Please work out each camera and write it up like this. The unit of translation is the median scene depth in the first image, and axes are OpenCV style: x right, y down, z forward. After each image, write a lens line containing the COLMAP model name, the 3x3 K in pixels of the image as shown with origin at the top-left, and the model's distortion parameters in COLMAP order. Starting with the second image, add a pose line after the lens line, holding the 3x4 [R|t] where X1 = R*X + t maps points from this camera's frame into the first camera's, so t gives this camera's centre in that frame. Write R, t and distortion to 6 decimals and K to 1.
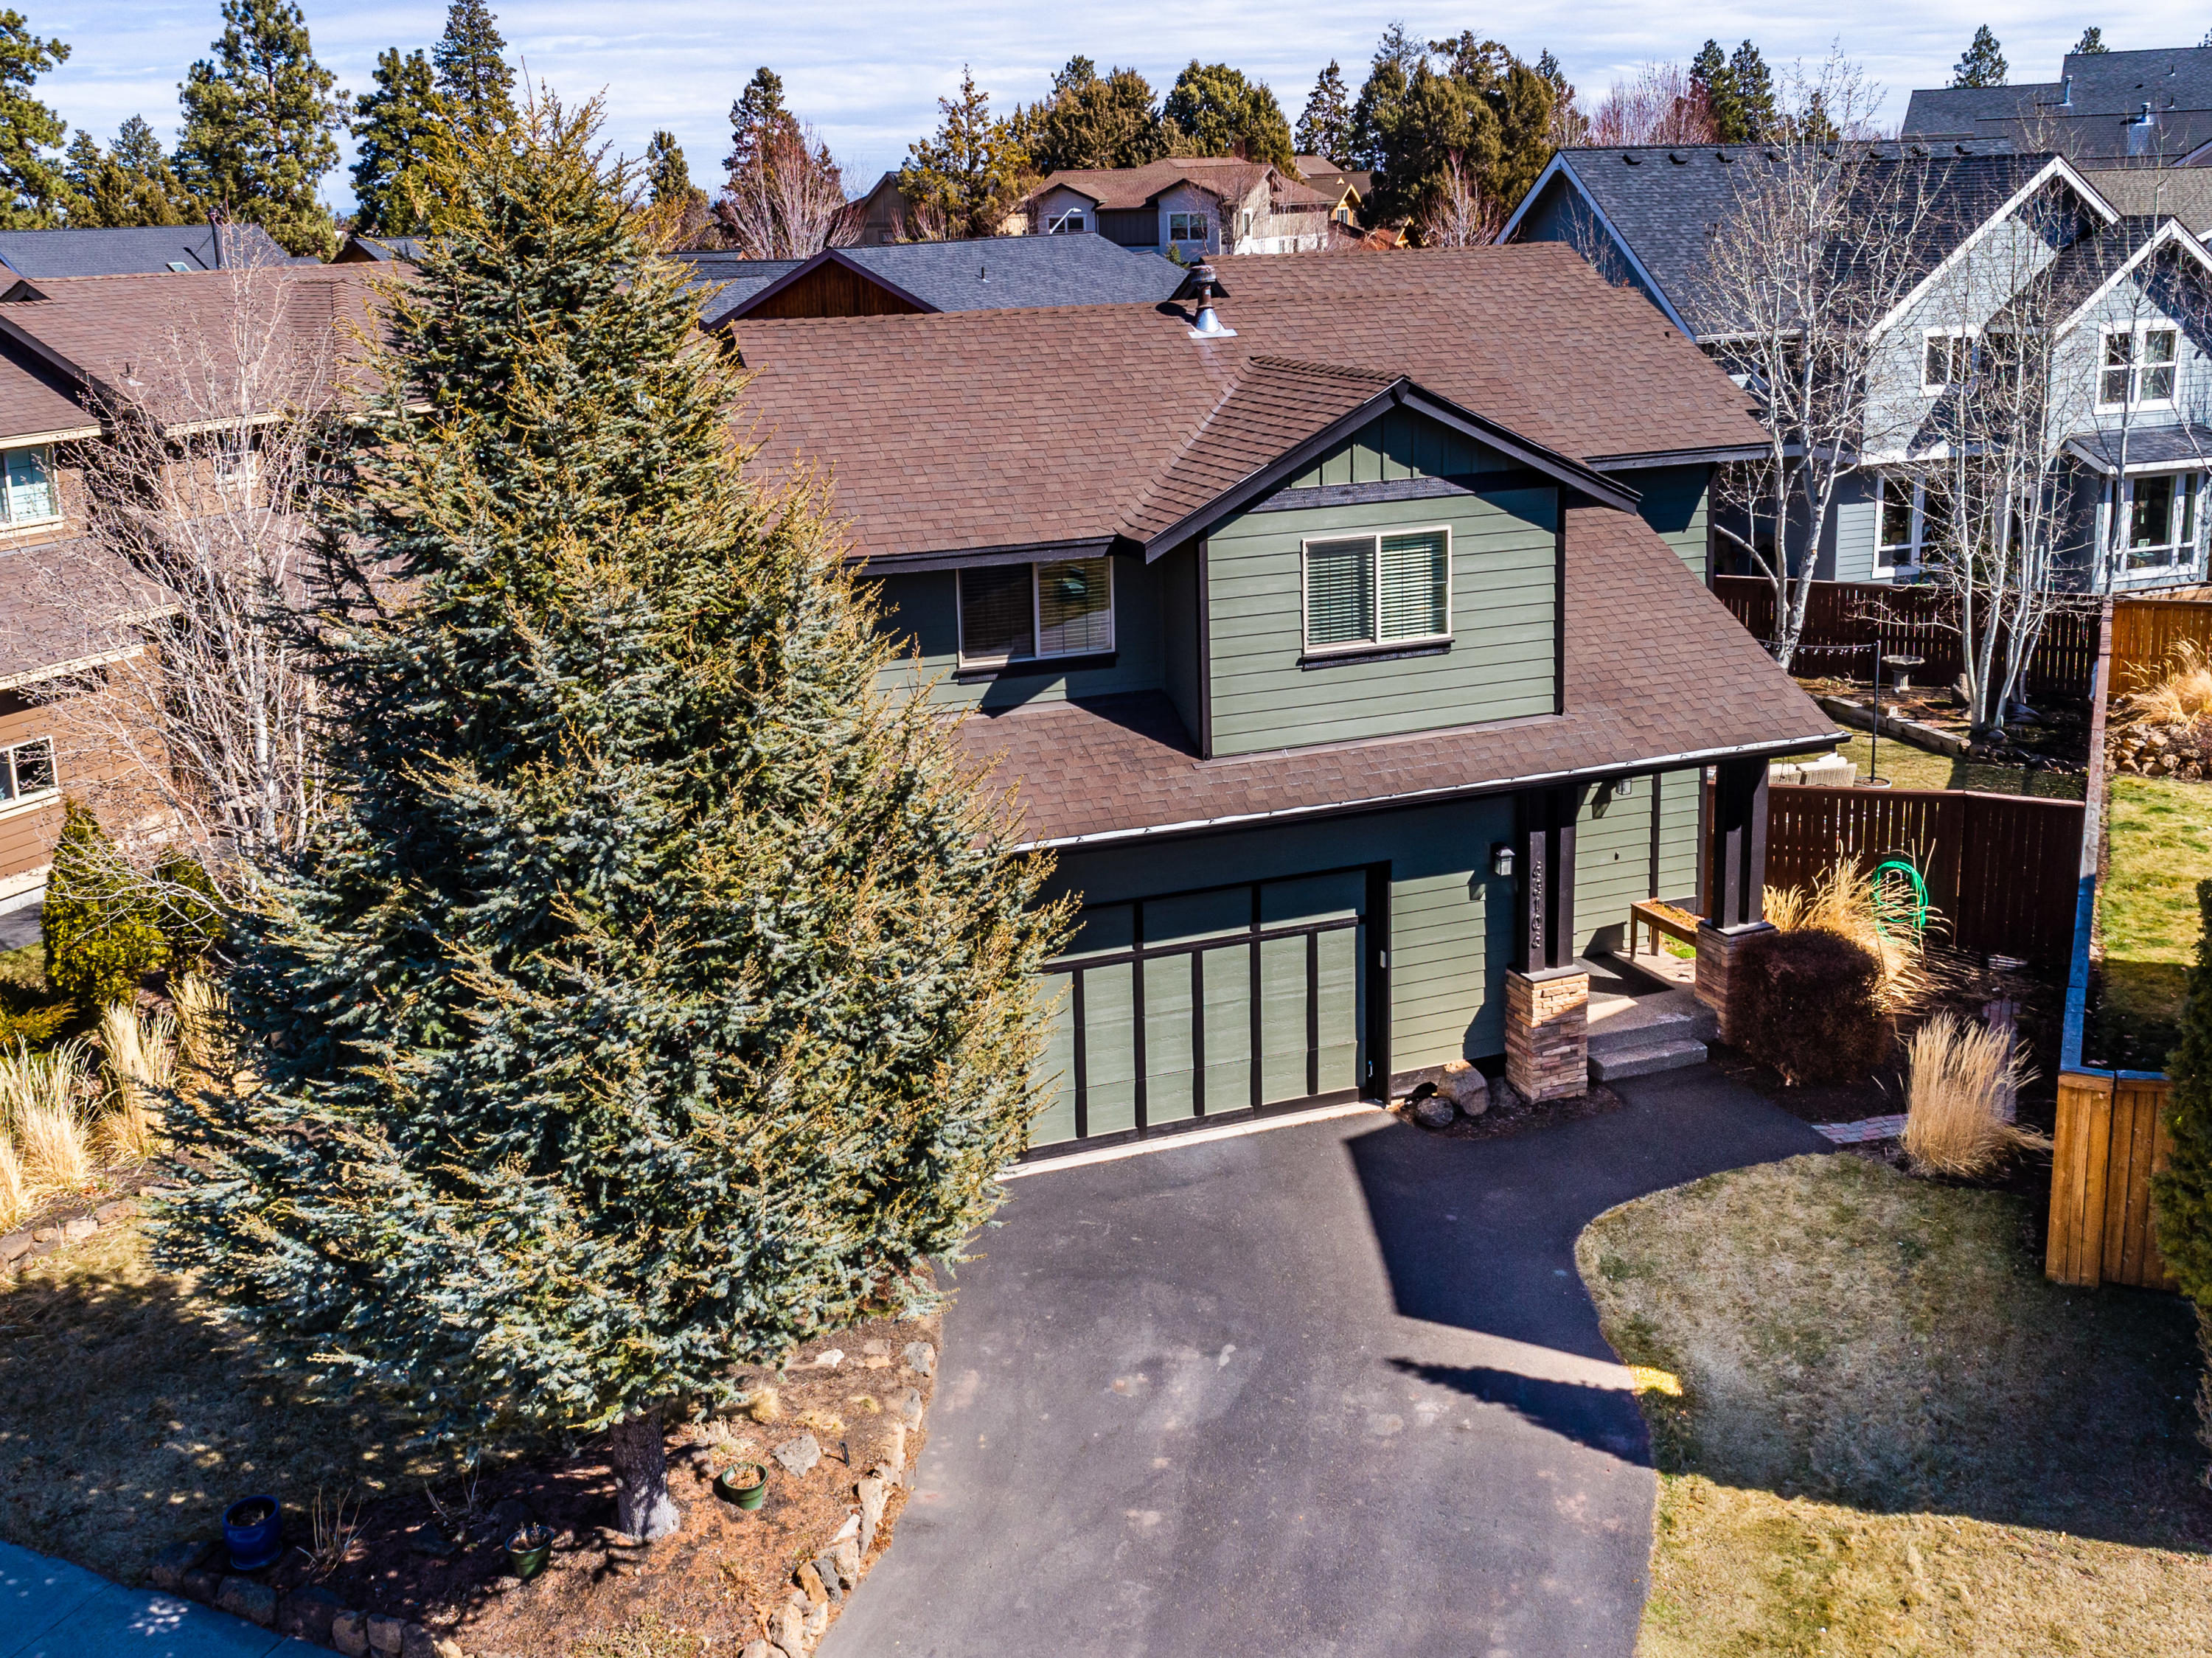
lens RADIAL K [[2242.3, 0, 1072.1], [0, 2242.3, 828.4], [0, 0, 1]] dist [0.017311, 0.005797]
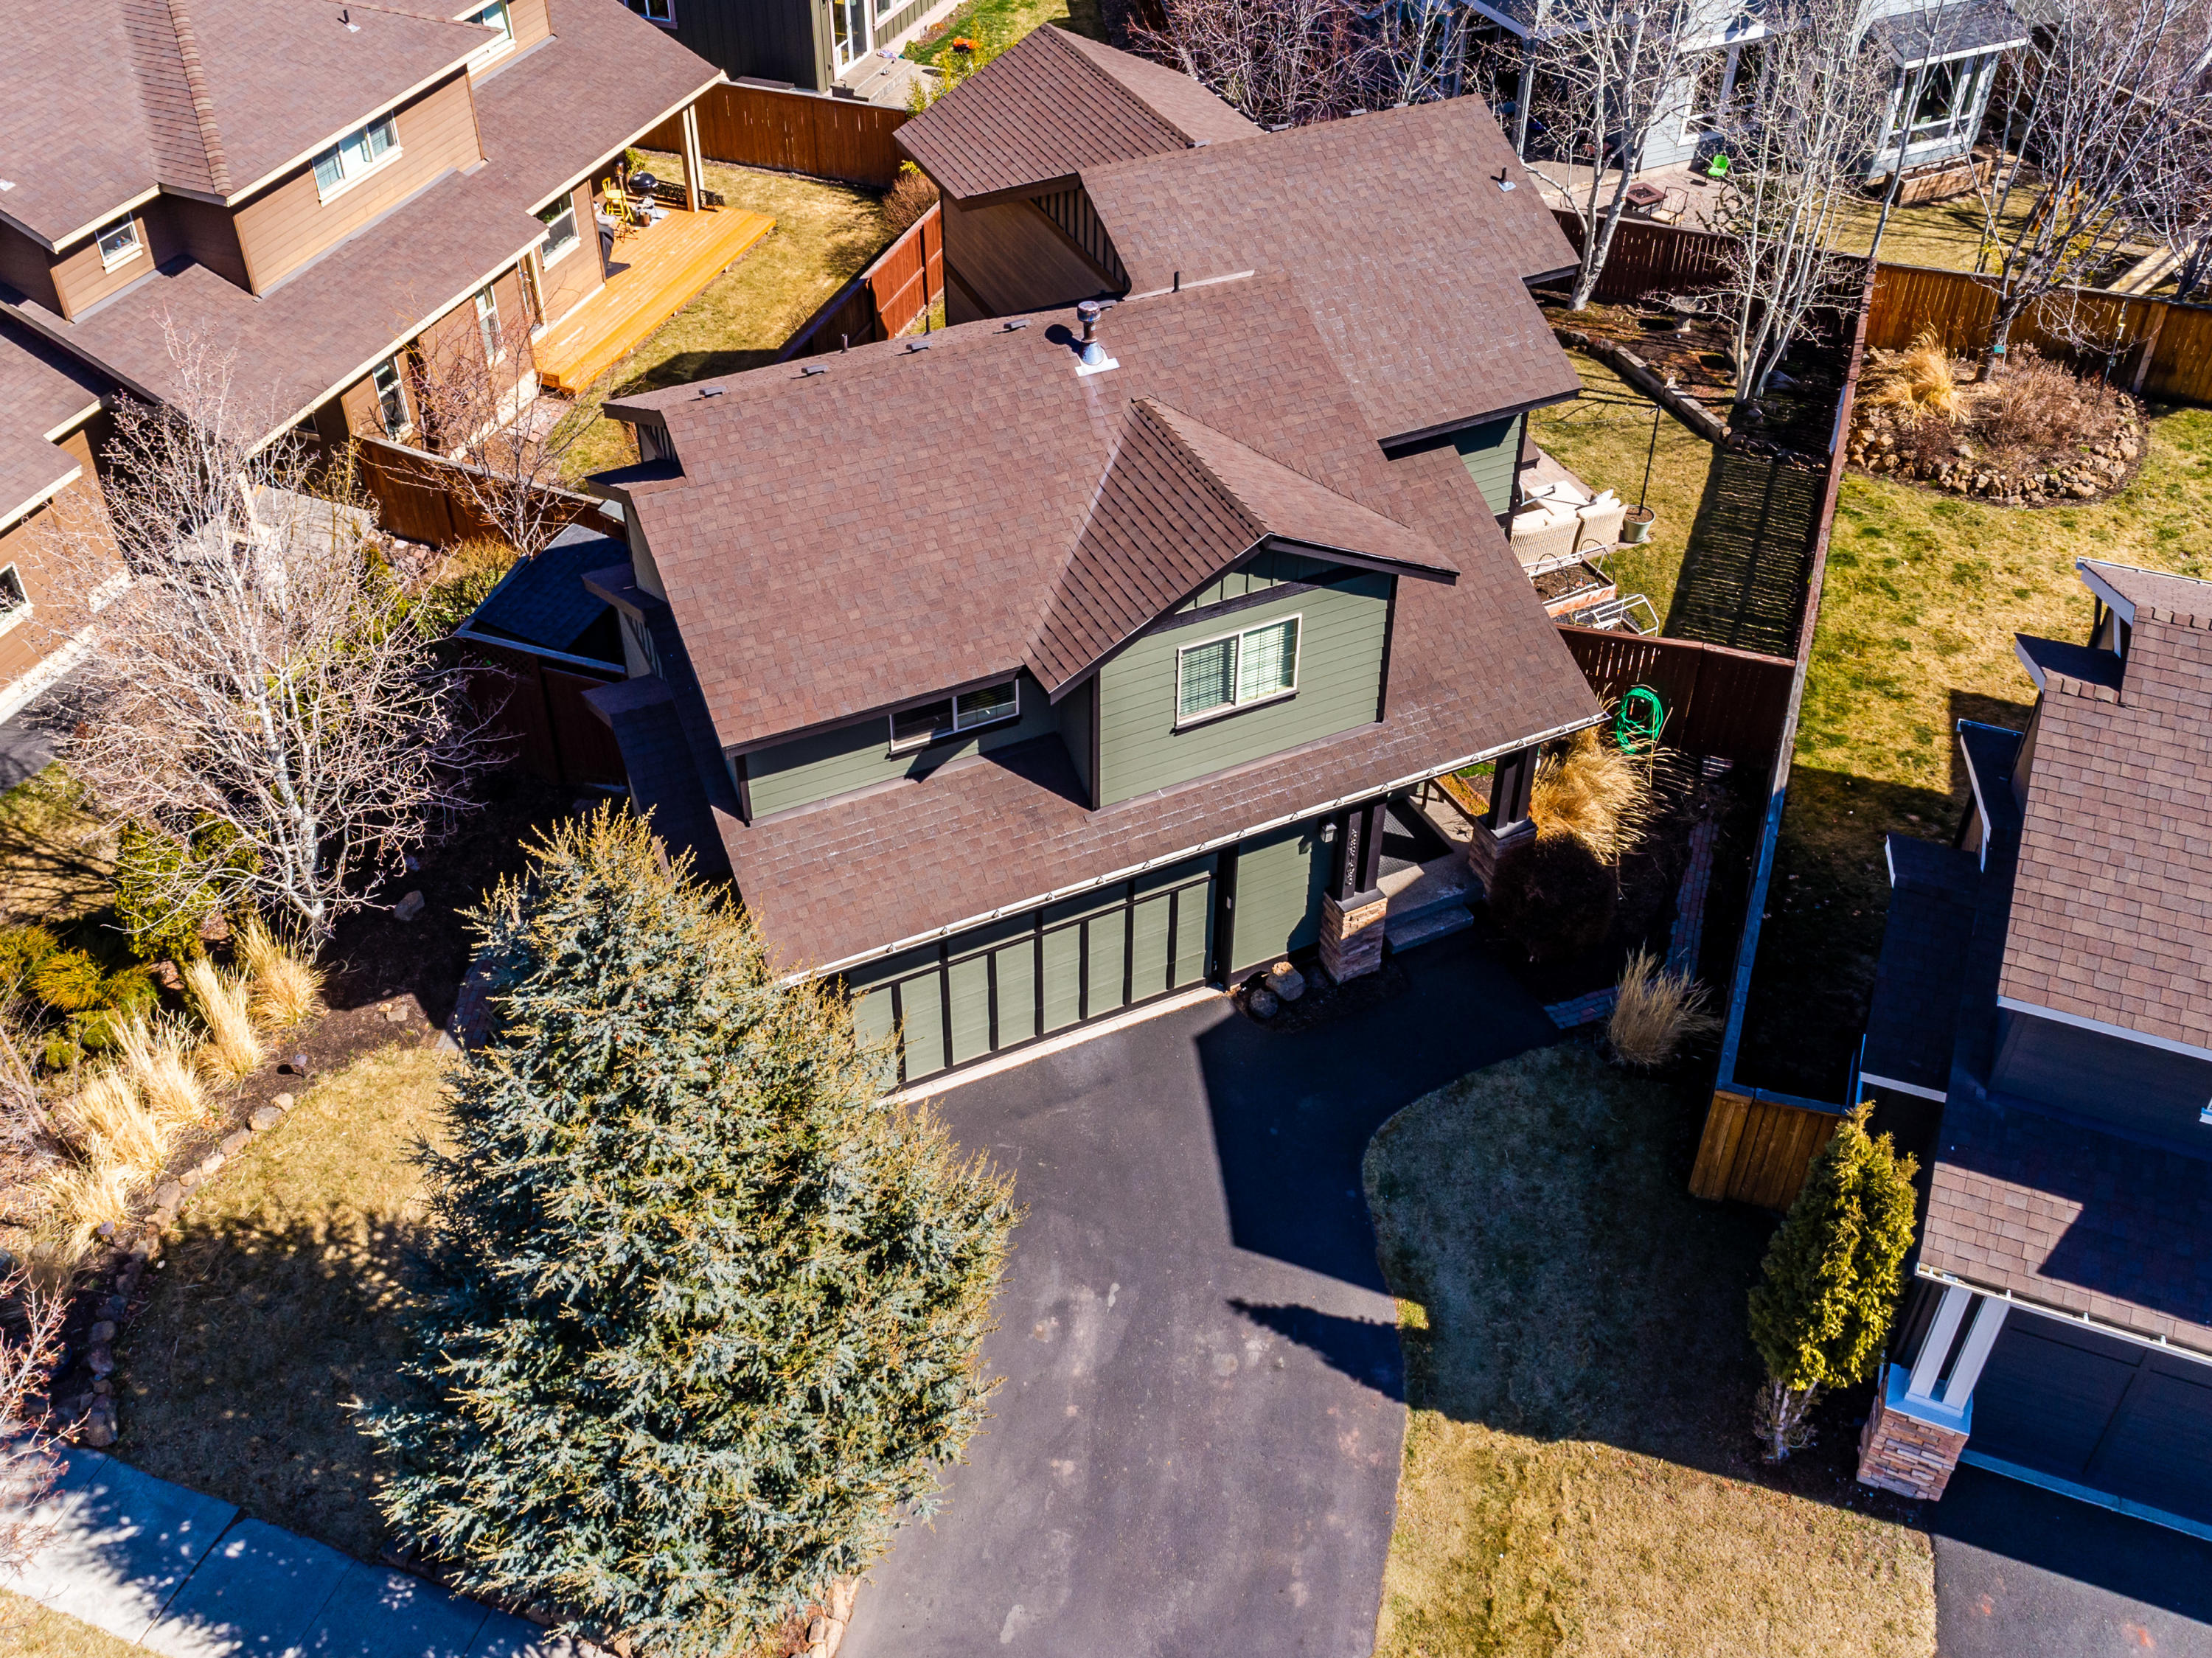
lens RADIAL K [[2154.6, 0, 1106.0], [0, 2154.6, 829.0], [0, 0, 1]] dist [0.013225, 0.011772]
pose [[0.994477, -0.035002, 0.098948, -0.051359], [-0.014374, 0.888448, 0.458752, -0.561049], [-0.103967, -0.457640, 0.883038, -0.048017]]
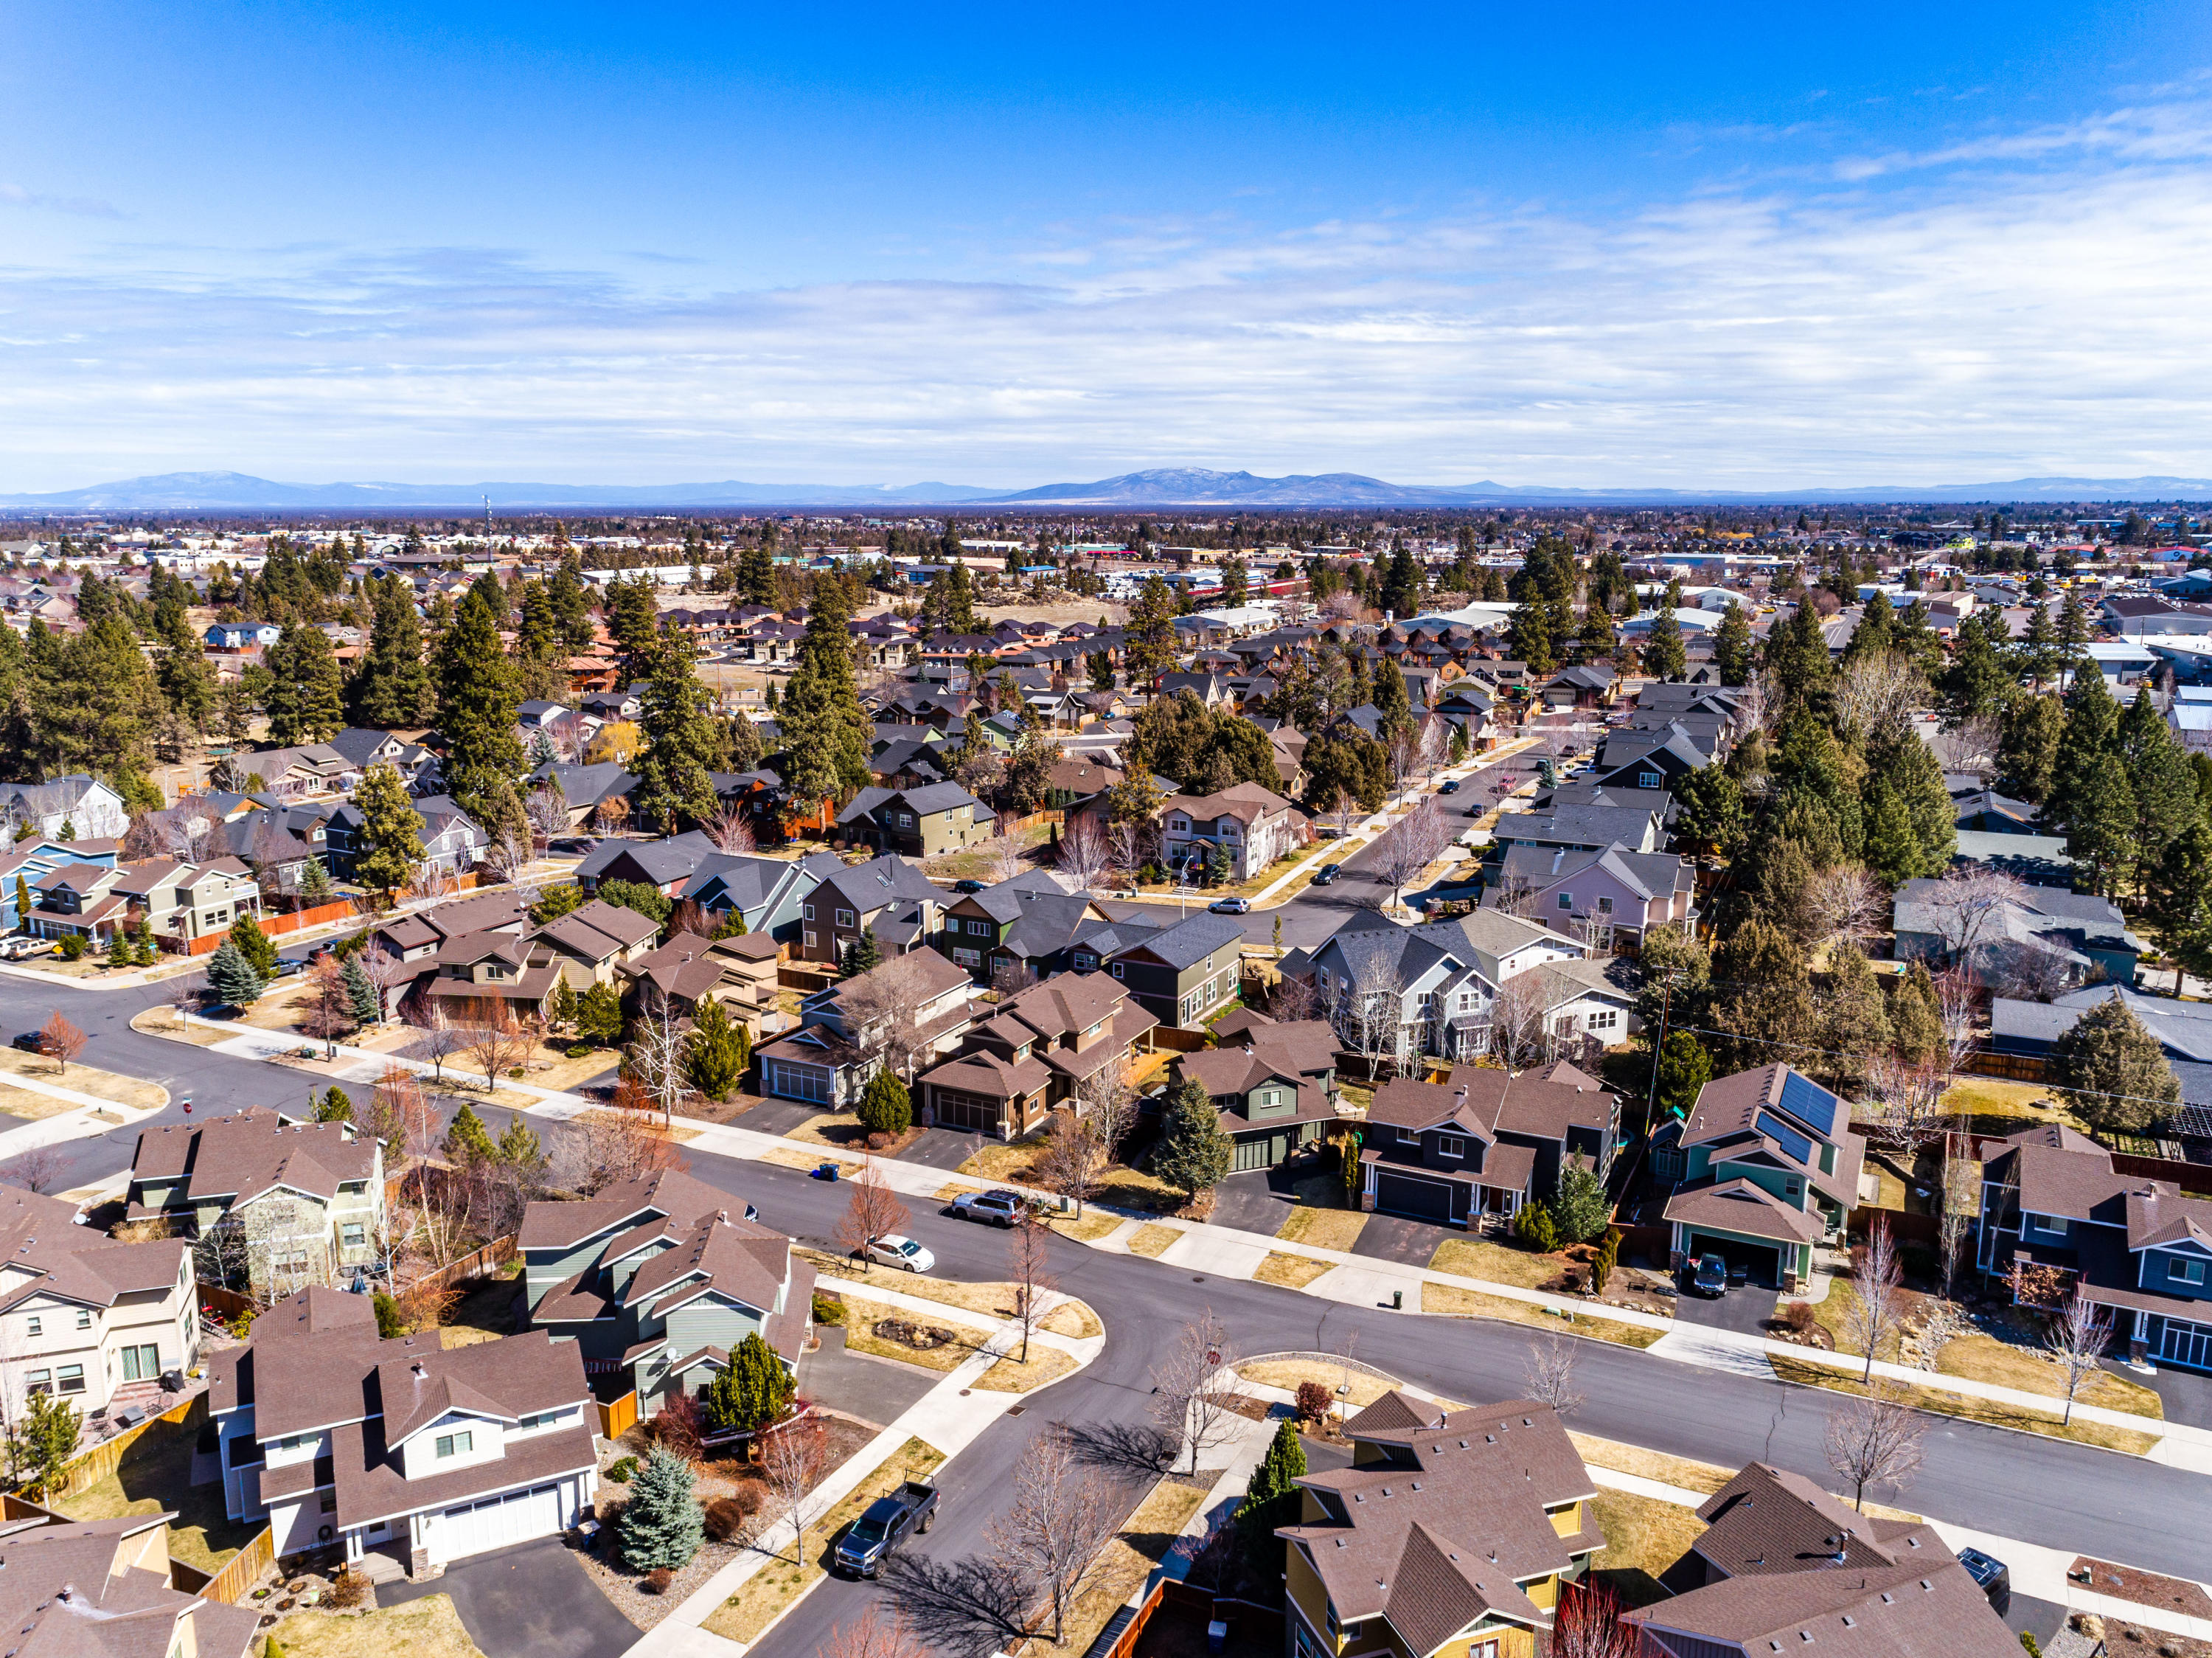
lens RADIAL K [[2242.8, 0, 1072.1], [0, 2242.8, 828.4], [0, 0, 1]] dist [0.017311, 0.005797]
pose [[0.999563, 0.029297, 0.003856, -0.591669], [-0.029028, 0.997938, -0.057251, -0.562559], [-0.005525, 0.057114, 0.998352, -6.612941]]
